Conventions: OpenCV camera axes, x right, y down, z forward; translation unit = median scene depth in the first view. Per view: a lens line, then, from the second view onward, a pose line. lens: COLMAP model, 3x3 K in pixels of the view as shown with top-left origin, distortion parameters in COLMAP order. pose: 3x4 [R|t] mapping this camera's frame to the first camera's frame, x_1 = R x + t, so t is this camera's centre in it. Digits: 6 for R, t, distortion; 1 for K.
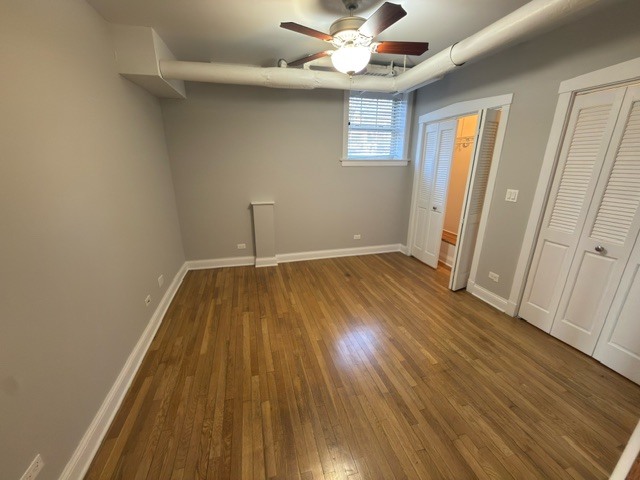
lens RADIAL K [[255.0, 0, 320.0], [0, 255.0, 240.0], [0, 0, 1]] dist [-0.000556, -0.000271]
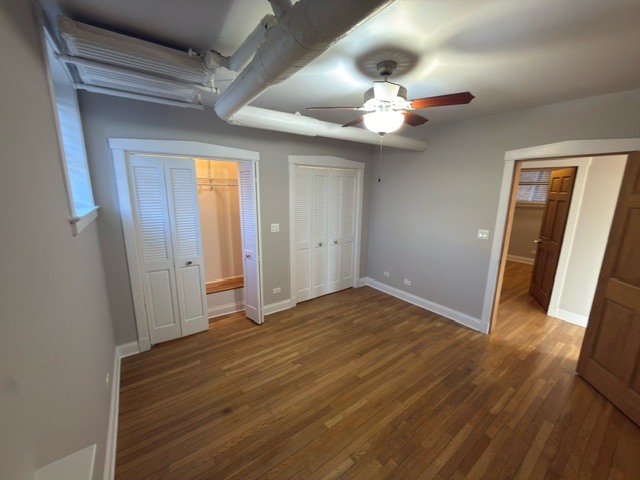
lens RADIAL K [[255.0, 0, 320.0], [0, 255.0, 240.0], [0, 0, 1]] dist [-0.000556, -0.000271]
pose [[-0.355436, -0.190215, 0.915141, -0.521427], [0.264657, 0.918527, 0.293710, -0.407979], [-0.896450, 0.346594, -0.276135, 1.072040]]
